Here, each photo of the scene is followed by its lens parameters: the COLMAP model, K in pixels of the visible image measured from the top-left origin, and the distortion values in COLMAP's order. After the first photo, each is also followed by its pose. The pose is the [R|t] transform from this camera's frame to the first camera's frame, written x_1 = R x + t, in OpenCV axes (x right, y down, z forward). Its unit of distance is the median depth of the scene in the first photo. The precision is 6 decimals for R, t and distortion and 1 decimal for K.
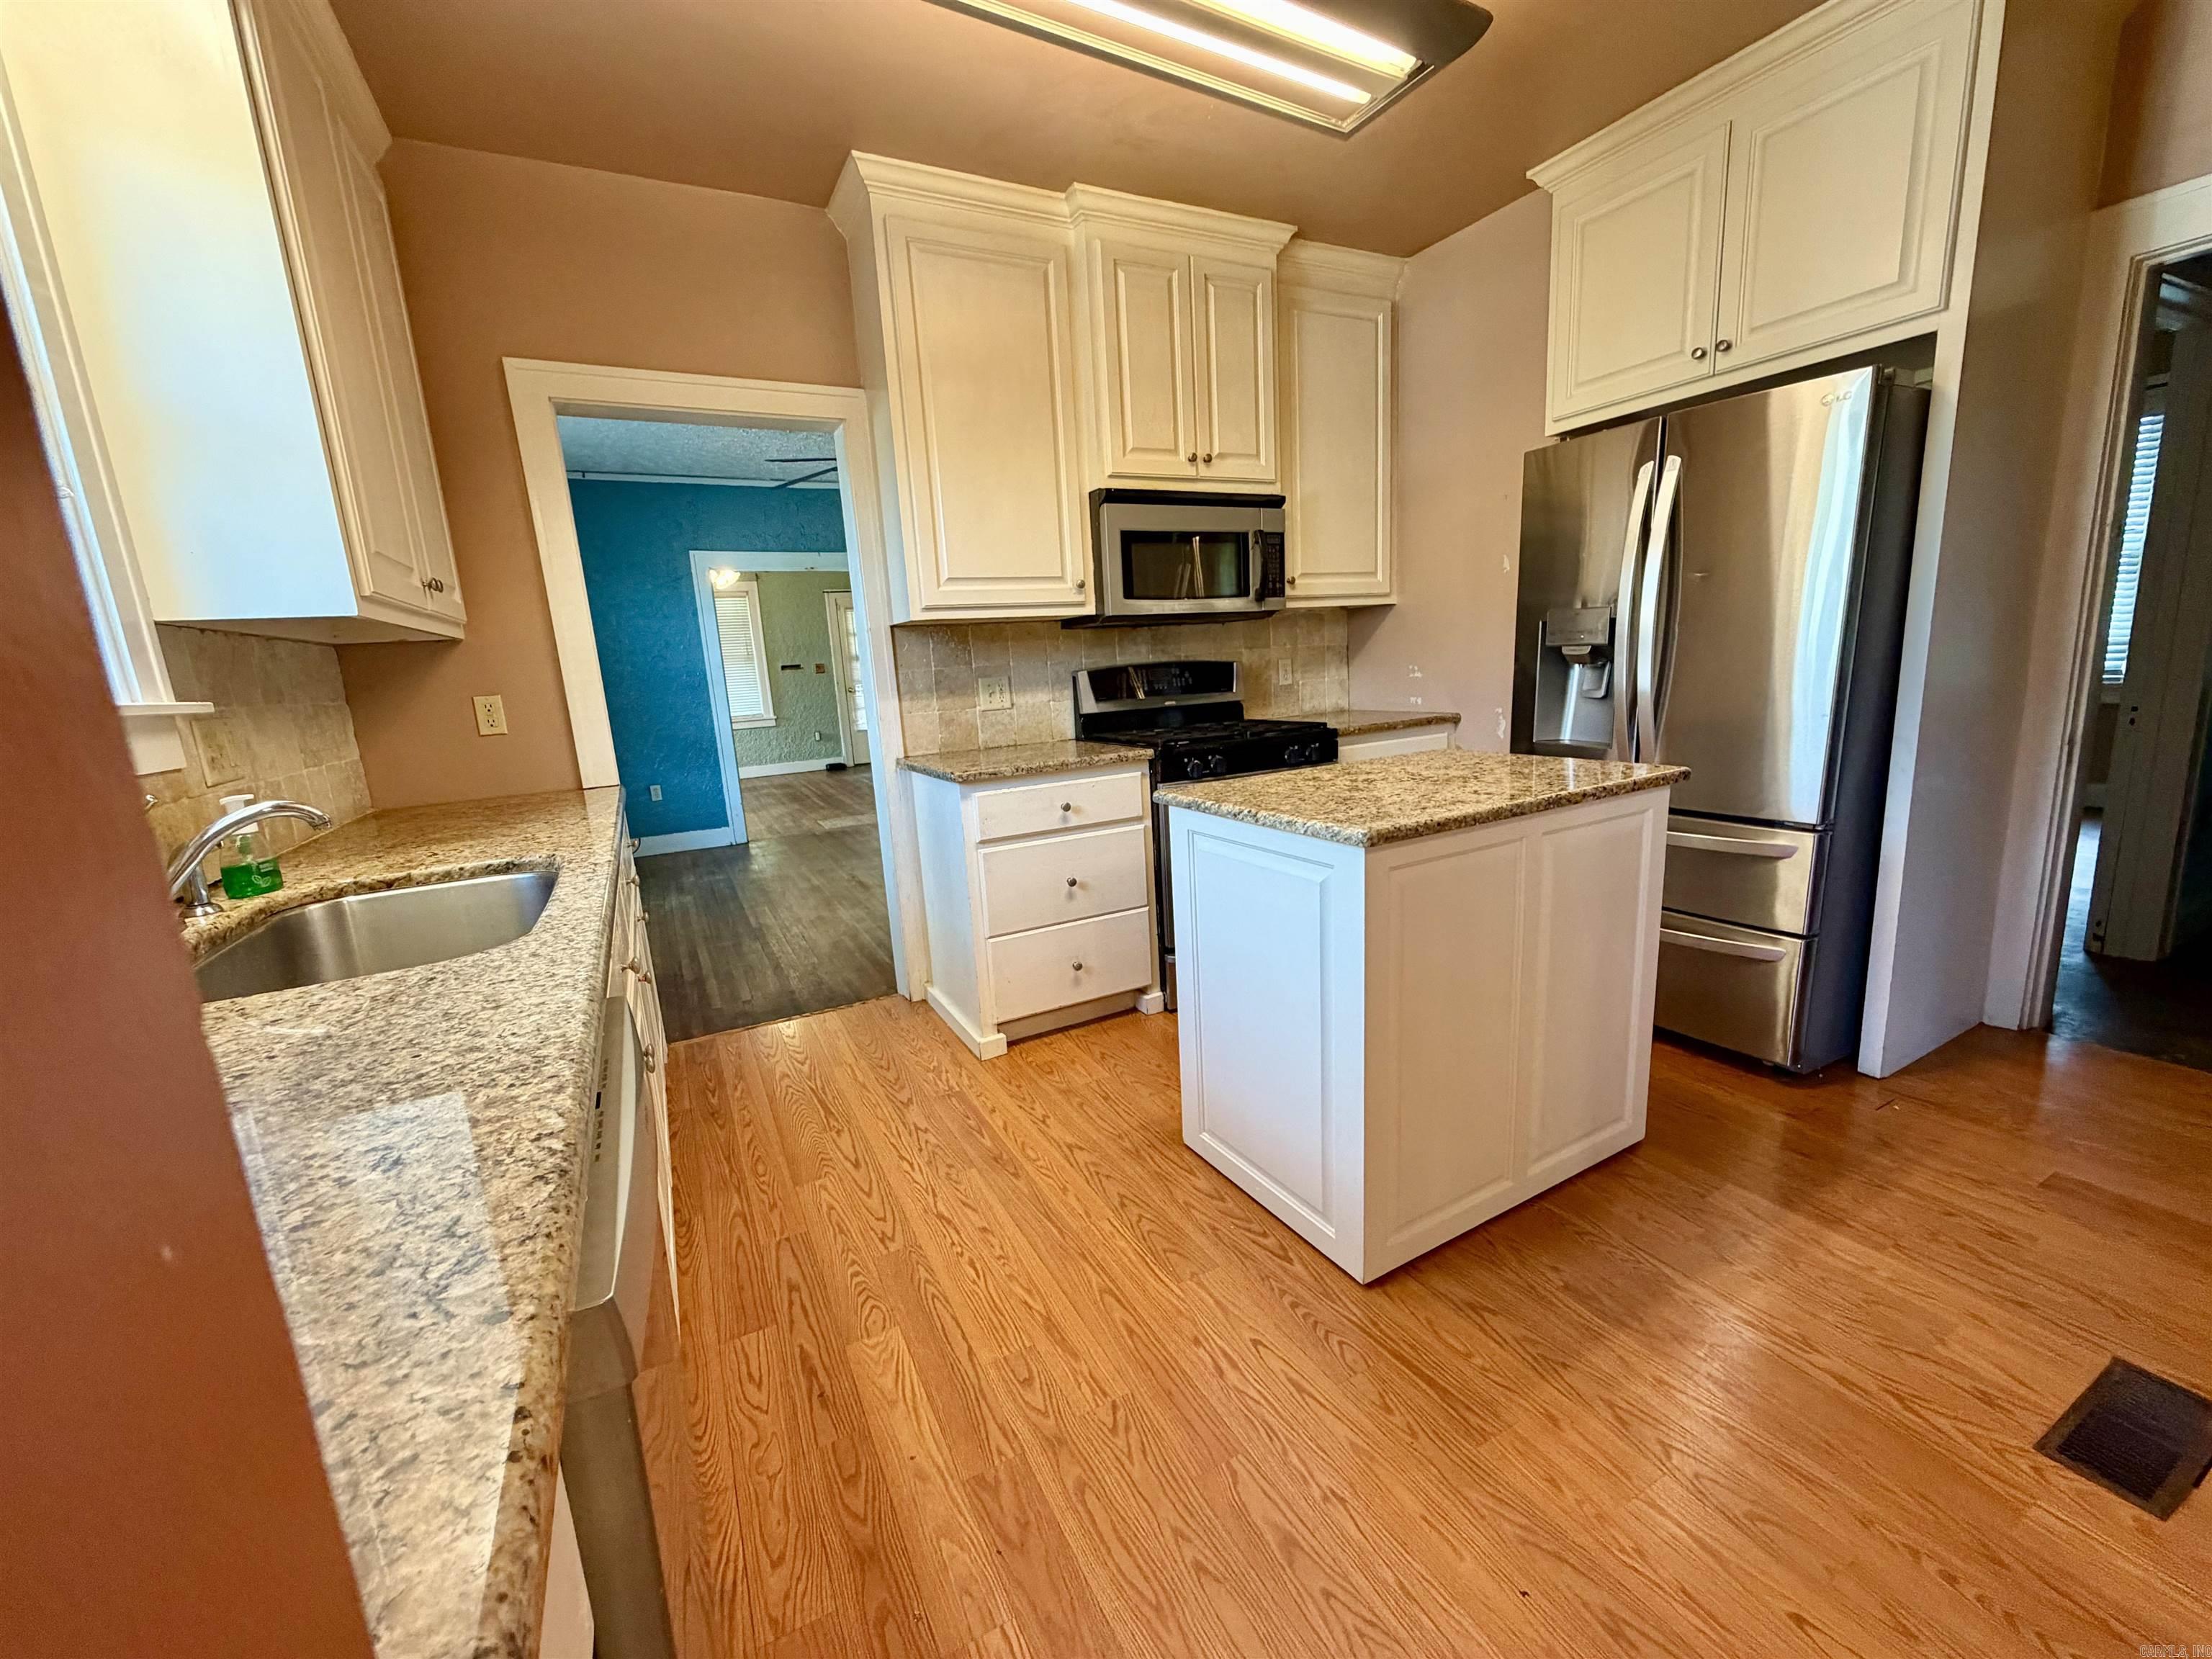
lens RADIAL K [[879.9, 0, 1099.0], [0, 879.9, 830.2], [0, 0, 1]] dist [-0.002100, 0.000101]
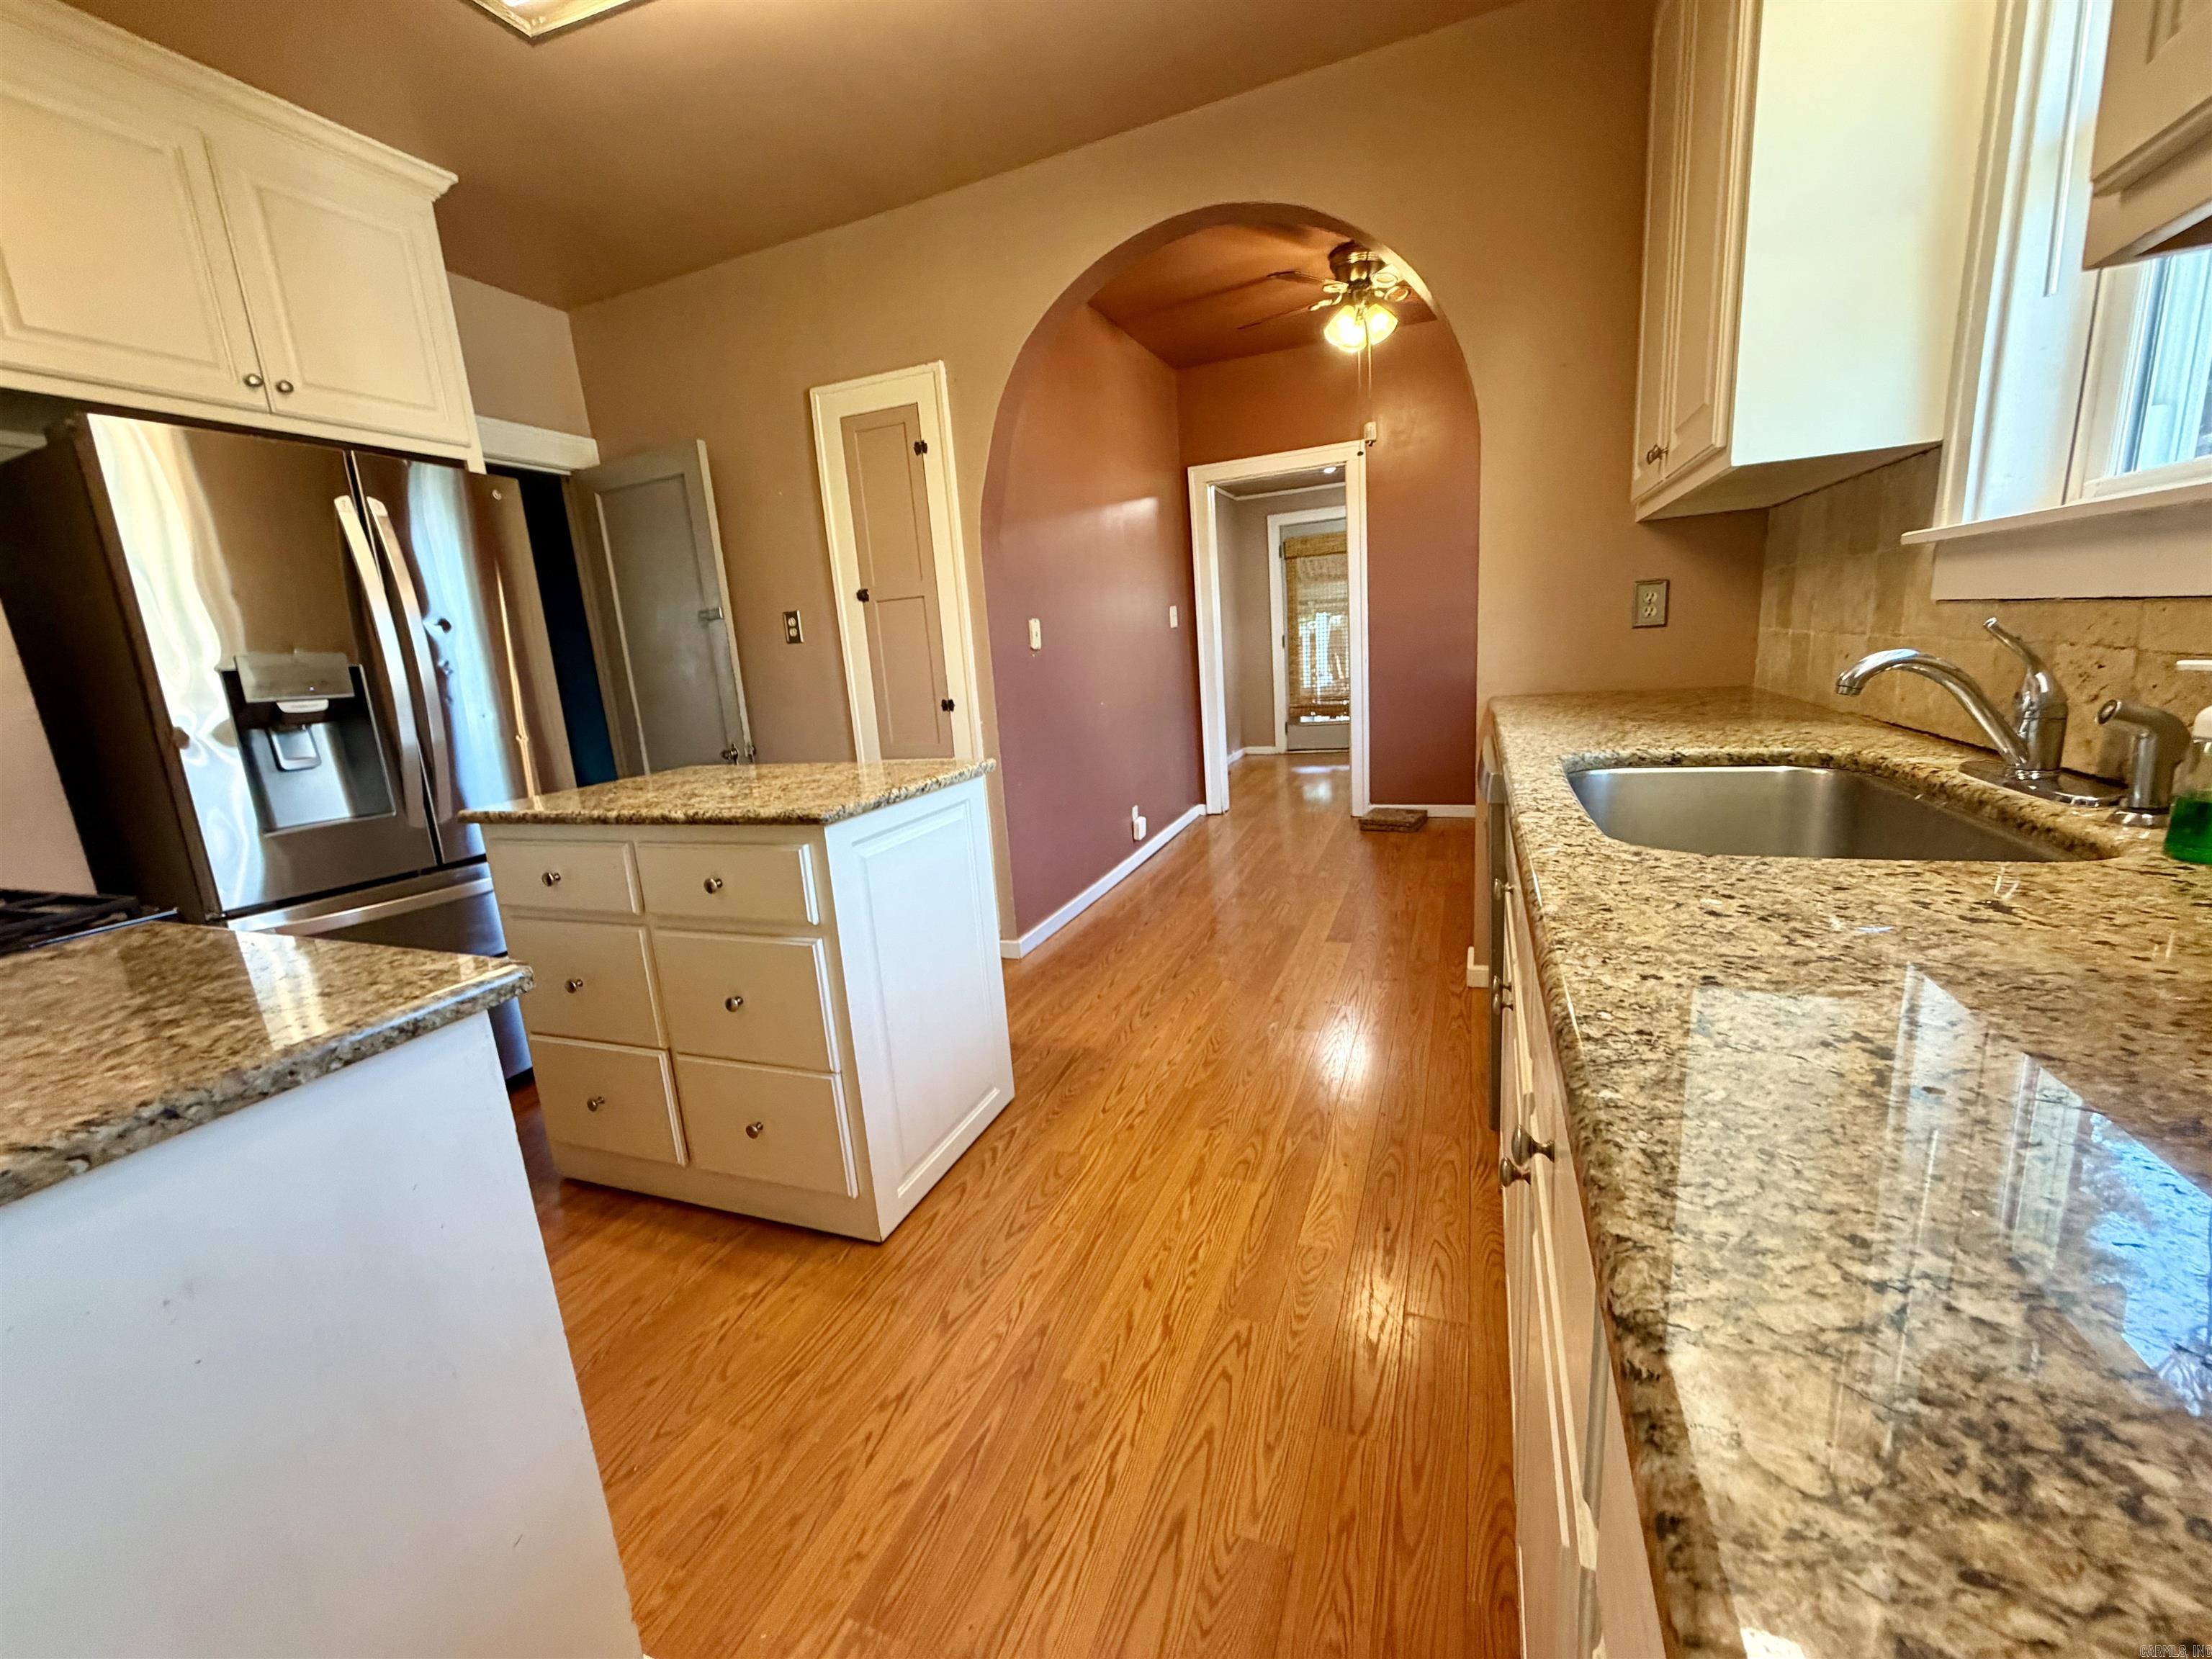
lens RADIAL K [[879.9, 0, 1099.0], [0, 879.9, 830.2], [0, 0, 1]] dist [-0.002100, 0.000101]
pose [[-0.637114, -0.054676, 0.768828, -0.450621], [0.255721, 0.925988, 0.277764, -0.120325], [-0.727112, 0.373573, -0.575978, 0.845491]]
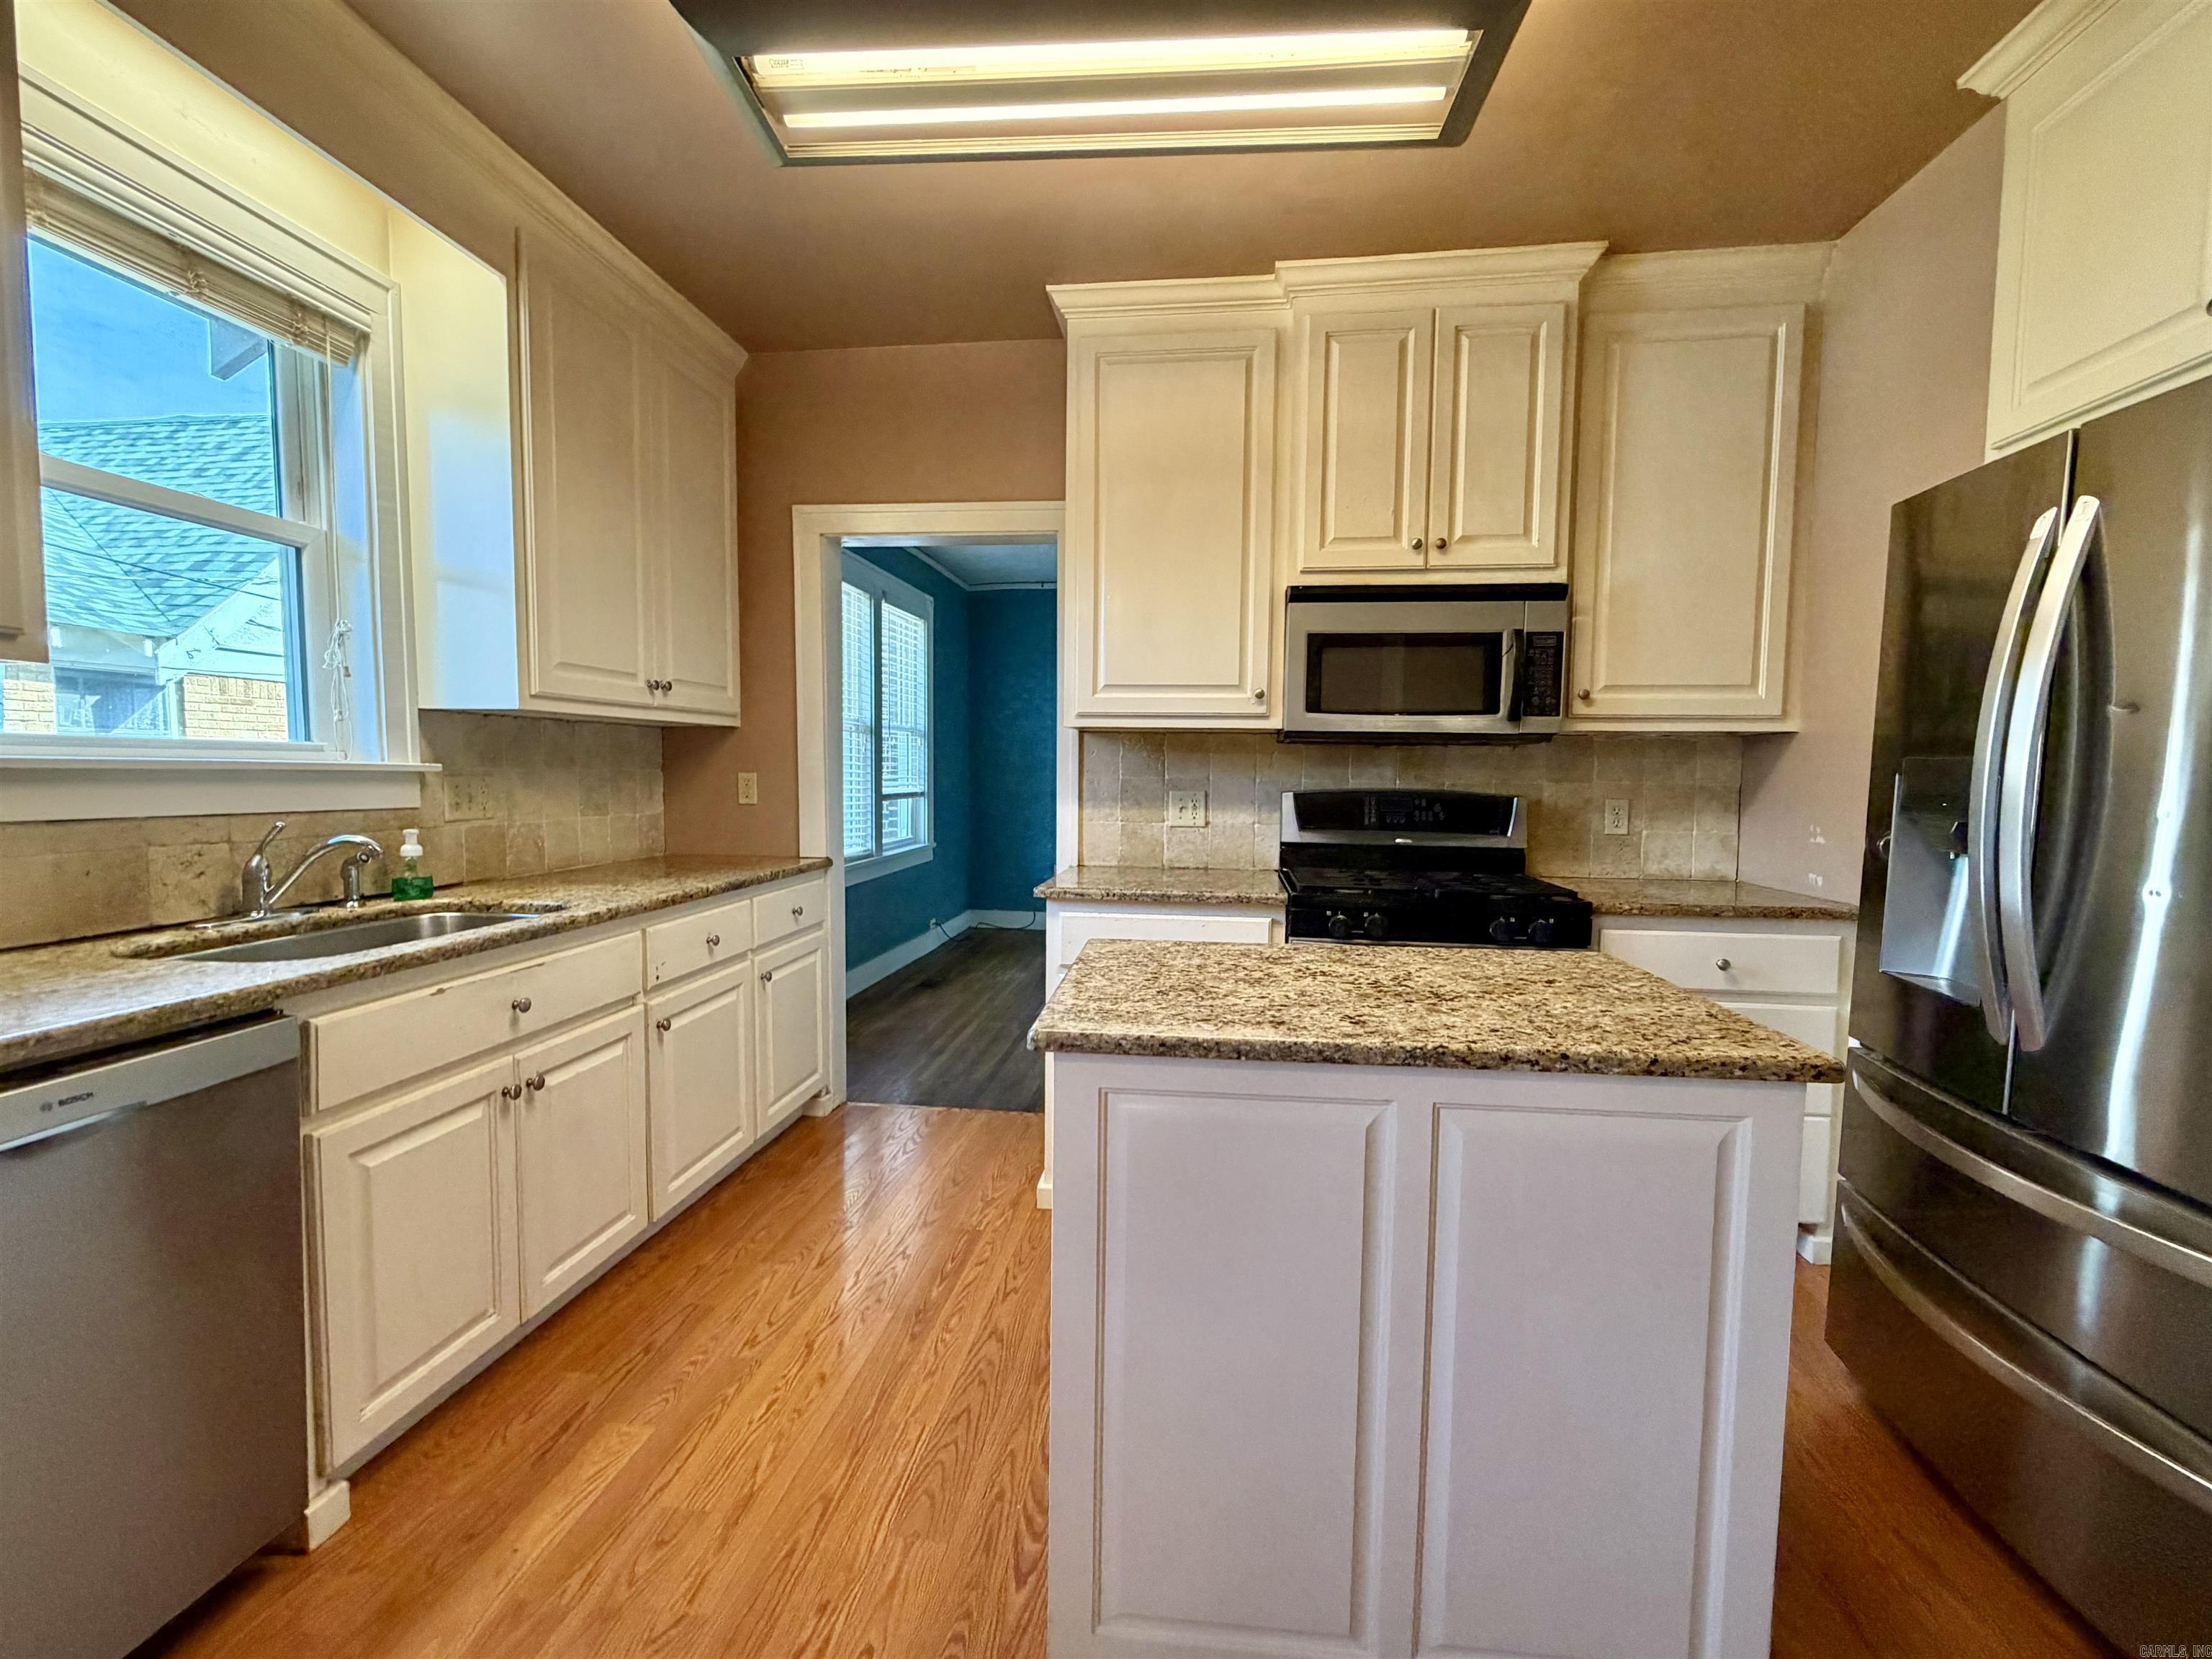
lens RADIAL K [[956.1, 0, 1106.0], [0, 956.1, 829.5], [0, 0, 1]] dist [-0.000628, -0.000039]
pose [[0.820437, 0.103843, -0.562227, 0.386367], [-0.168275, 0.983668, -0.063876, -0.060832], [0.546412, 0.147015, 0.824512, 0.156243]]
